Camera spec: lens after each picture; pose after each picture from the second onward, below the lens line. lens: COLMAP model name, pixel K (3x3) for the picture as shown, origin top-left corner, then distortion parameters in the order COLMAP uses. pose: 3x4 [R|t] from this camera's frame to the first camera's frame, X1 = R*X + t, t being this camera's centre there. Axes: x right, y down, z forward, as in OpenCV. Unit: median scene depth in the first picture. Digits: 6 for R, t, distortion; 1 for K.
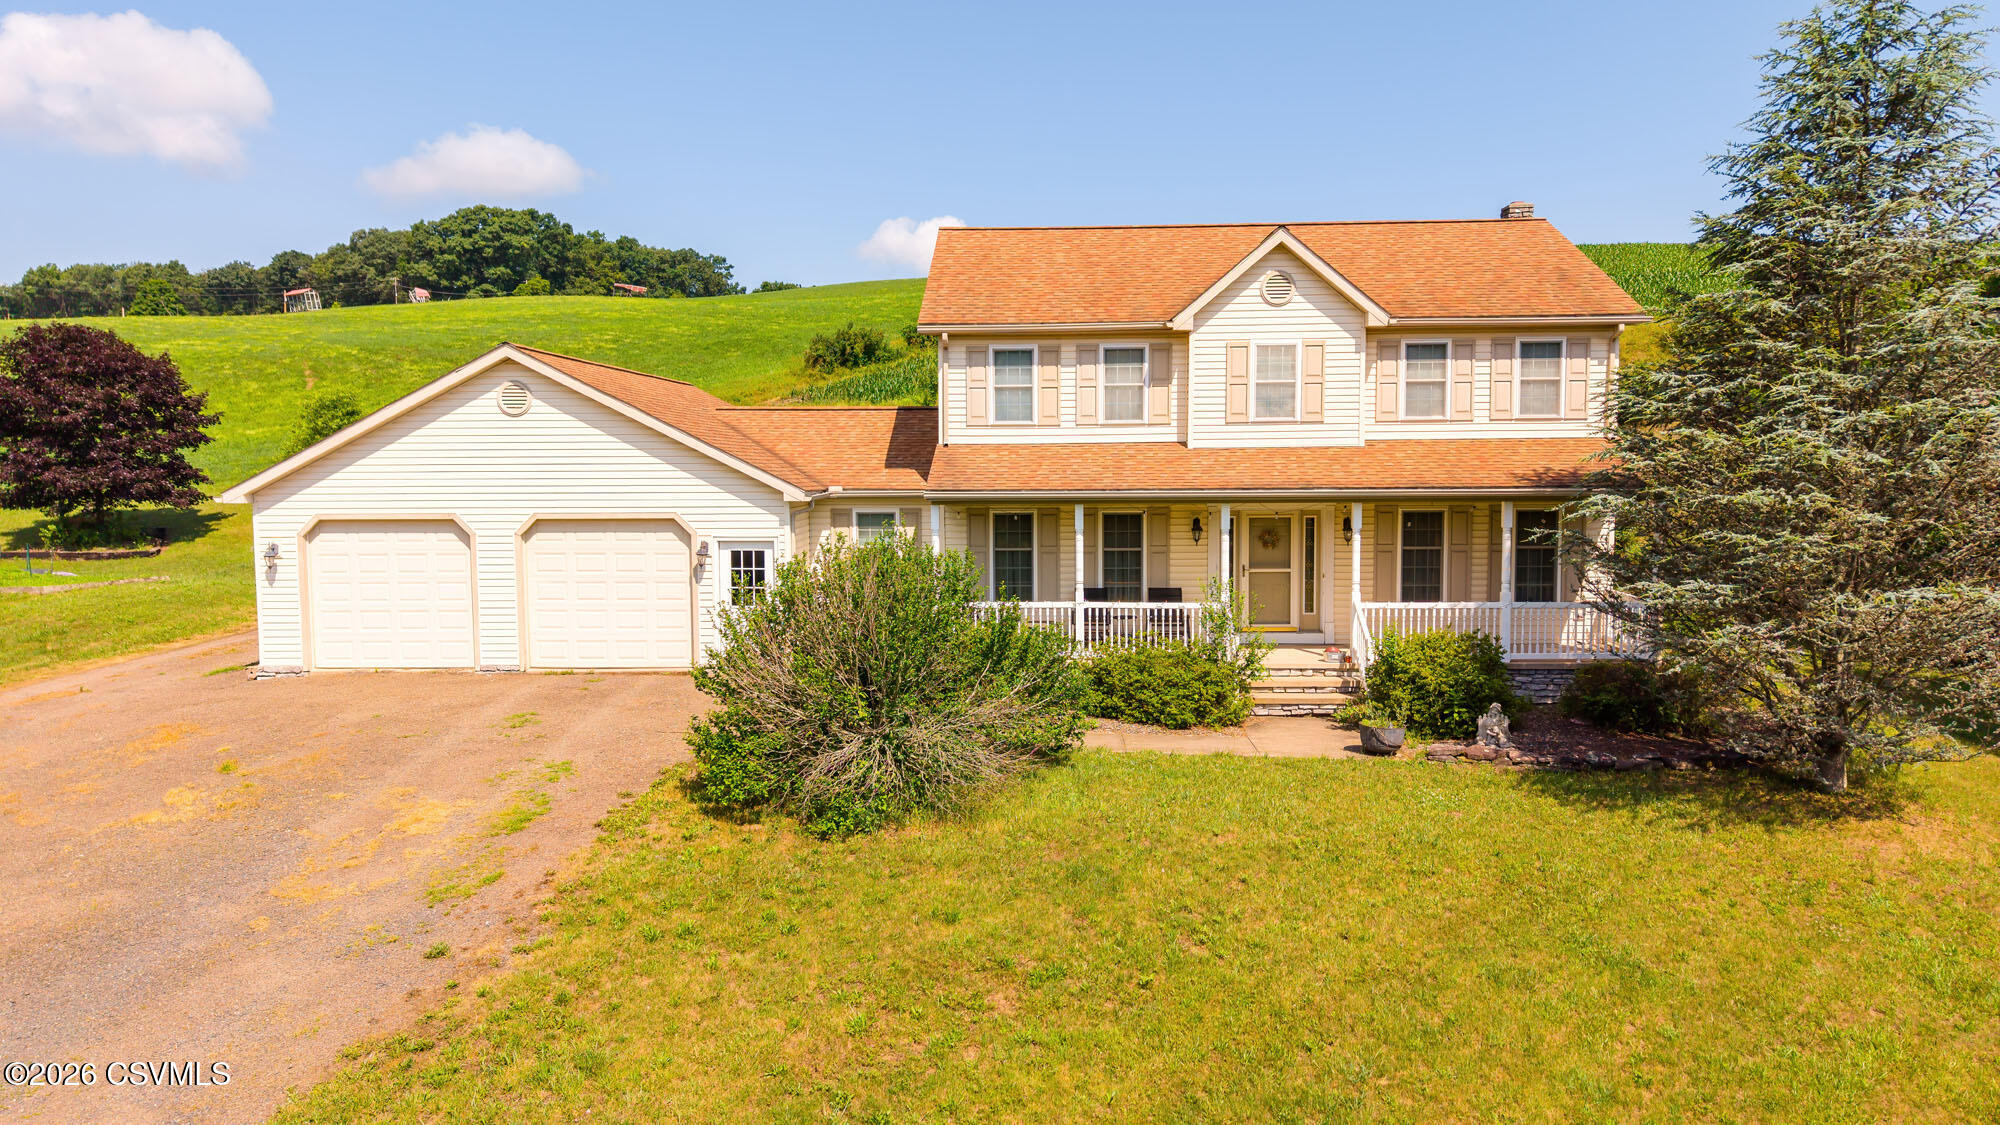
lens RADIAL K [[1334.9, 0, 997.4], [0, 1334.9, 568.2], [0, 0, 1]] dist [0.047614, -0.048752]
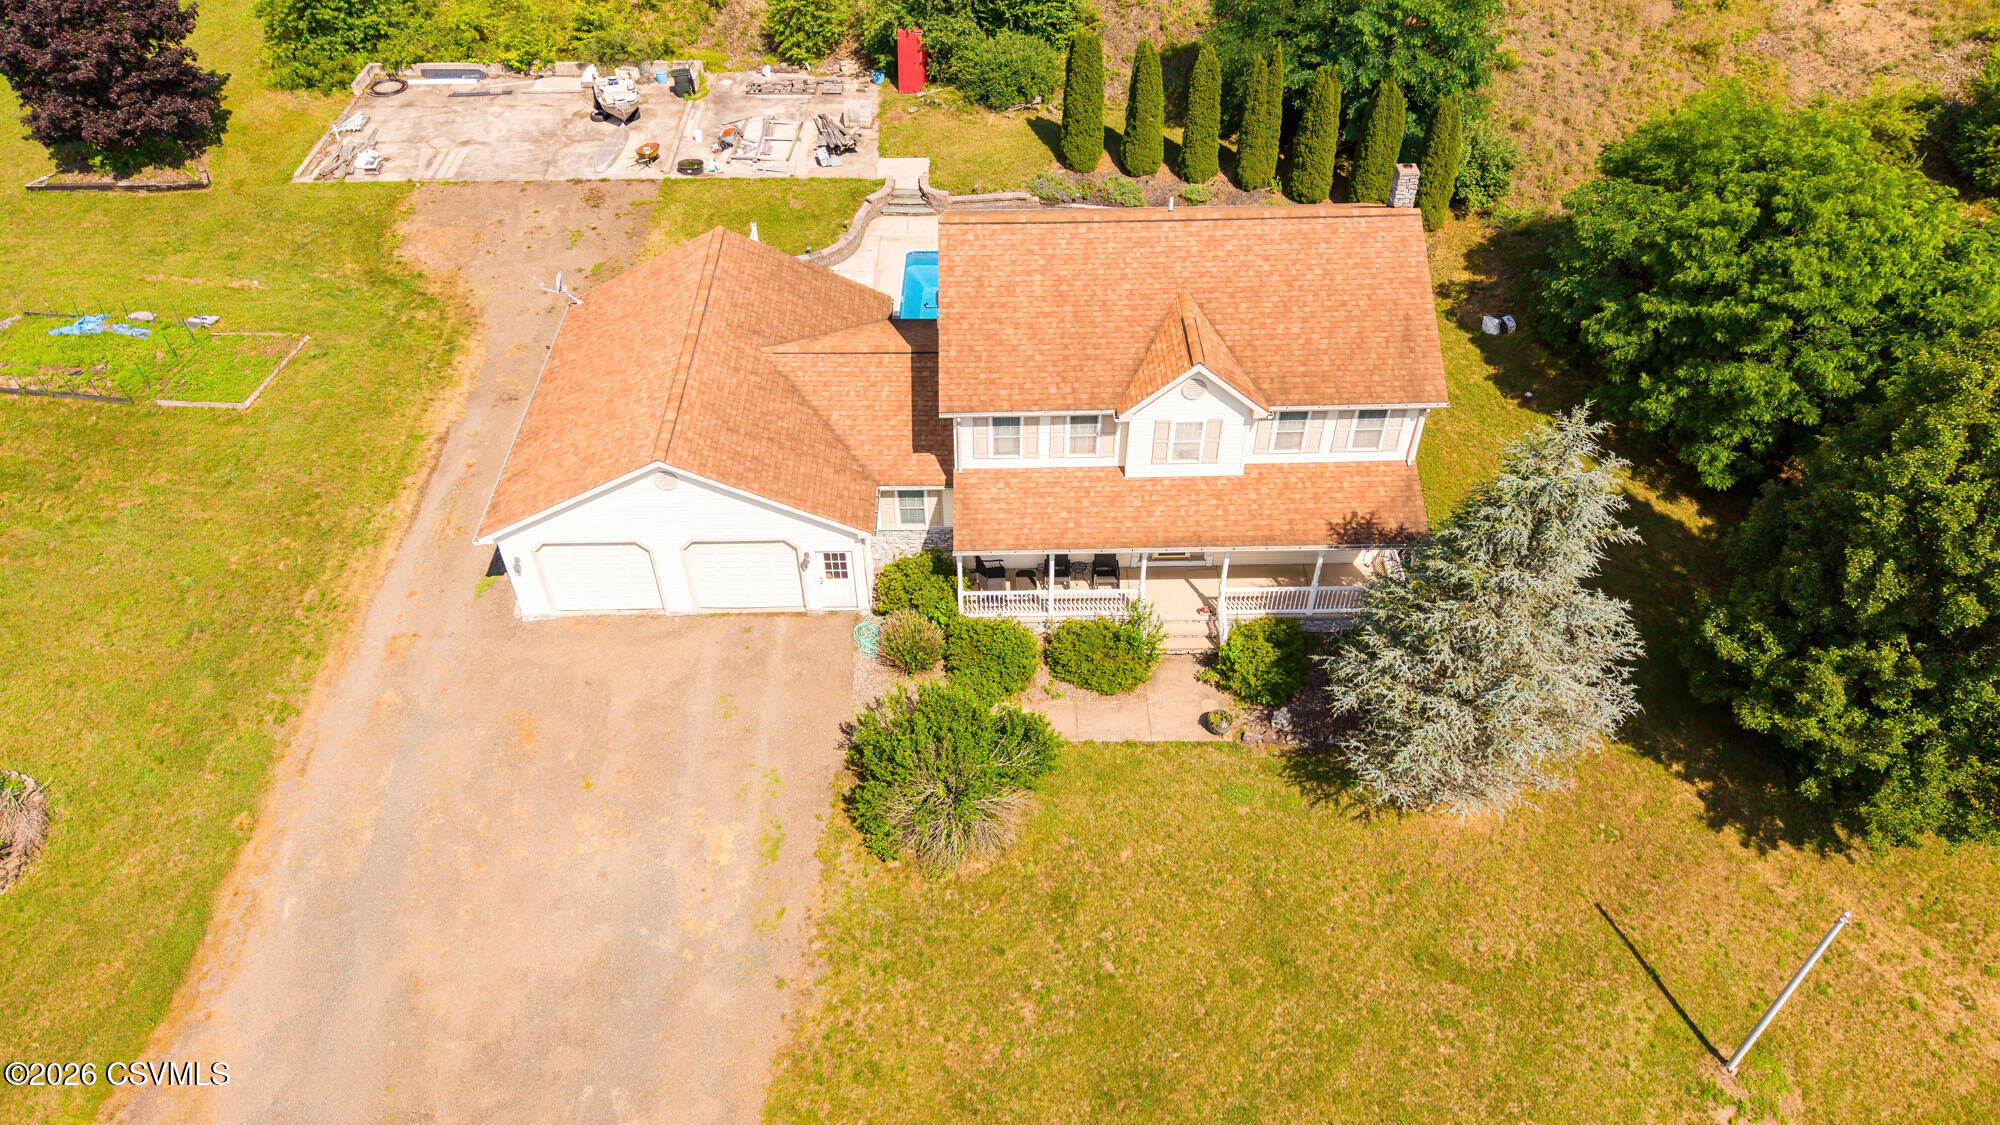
lens RADIAL K [[1334.9, 0, 1005.5], [0, 1334.9, 559.3], [0, 0, 1]] dist [0.047614, -0.048752]
pose [[0.998378, -0.037630, 0.042719, -0.056313], [0.002550, 0.779205, 0.626763, -0.945929], [-0.056872, -0.625638, 0.778038, -0.196601]]
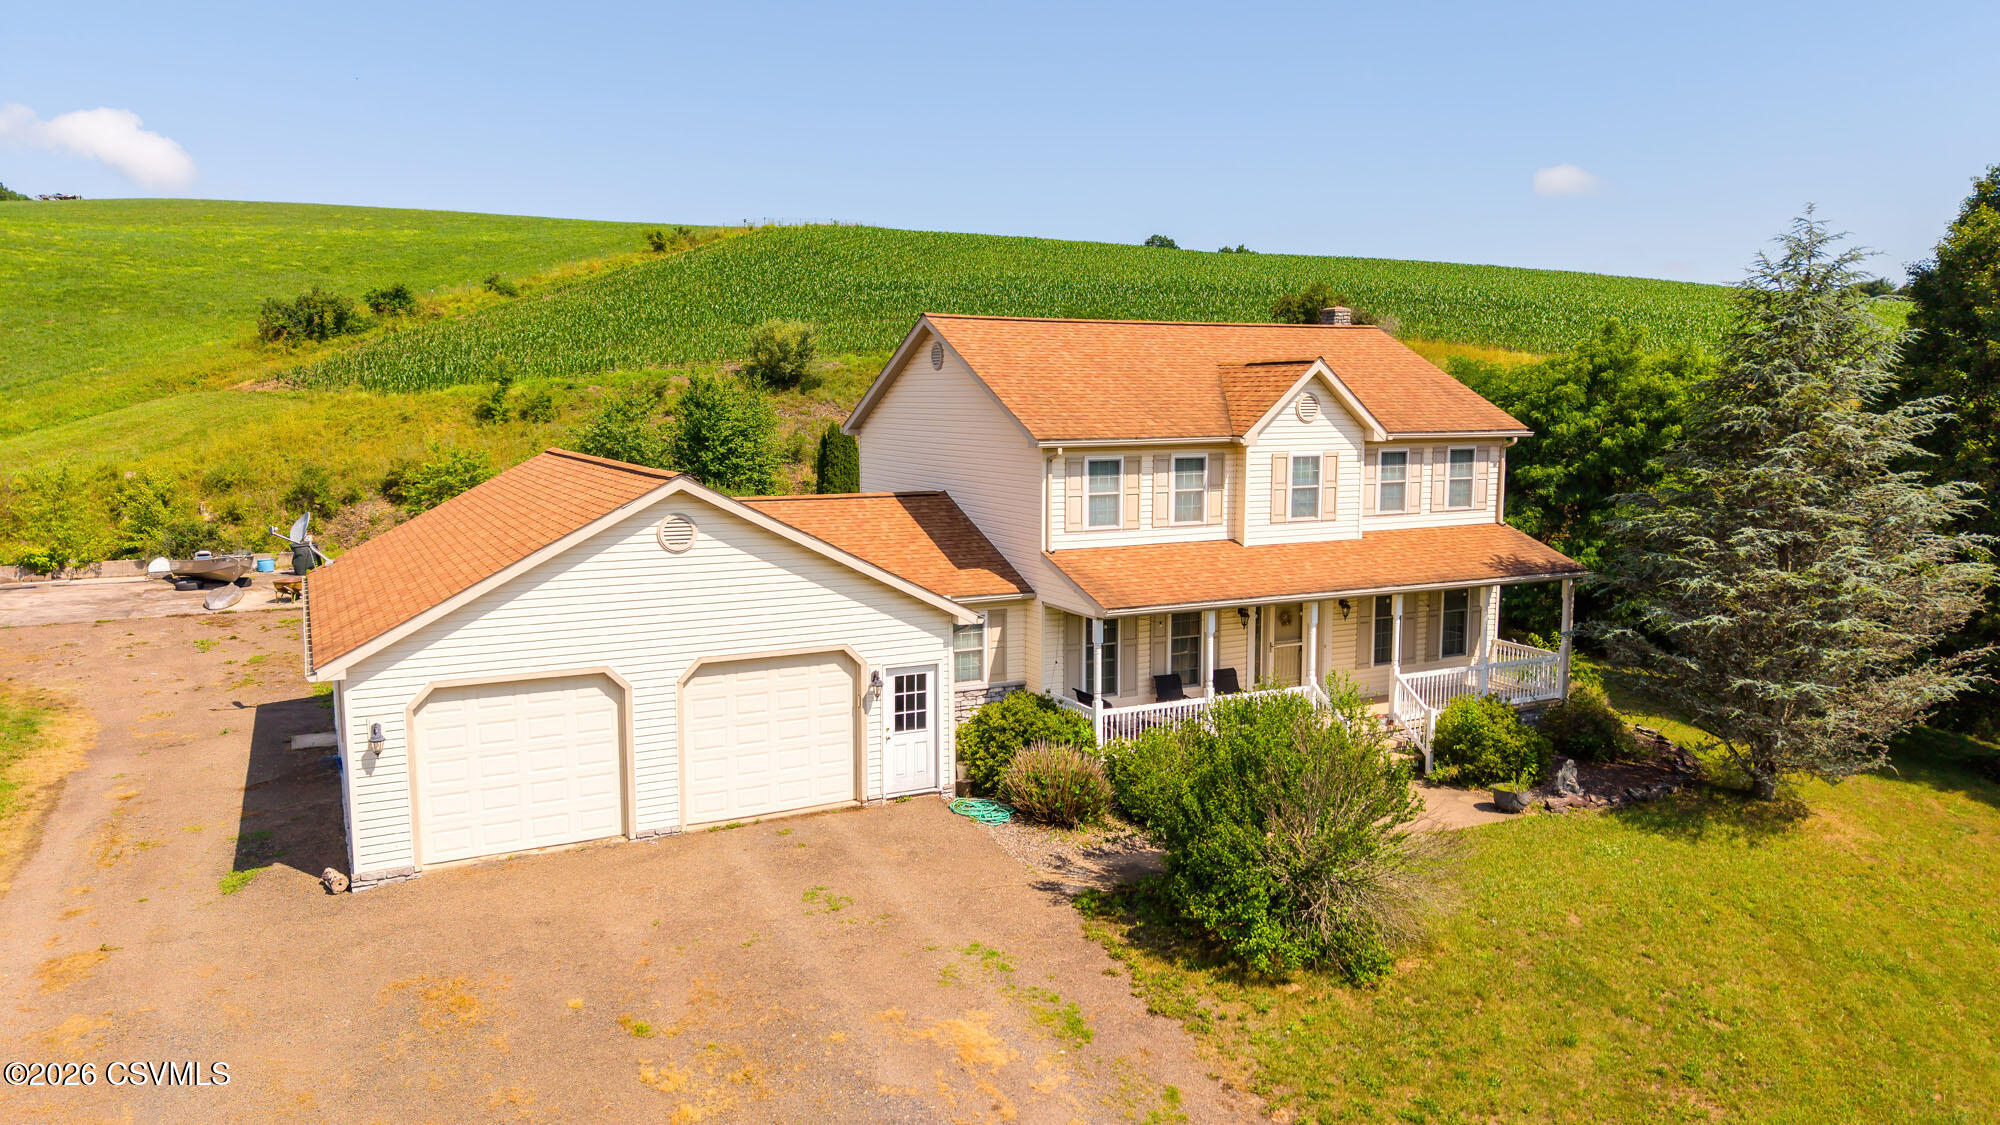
lens RADIAL K [[1334.9, 0, 996.3], [0, 1334.9, 551.0], [0, 0, 1]] dist [0.047614, -0.048752]
pose [[0.868779, -0.050723, 0.492595, -0.601484], [0.032979, 0.998458, 0.044649, -0.143720], [-0.494100, -0.022544, 0.869112, 0.116041]]
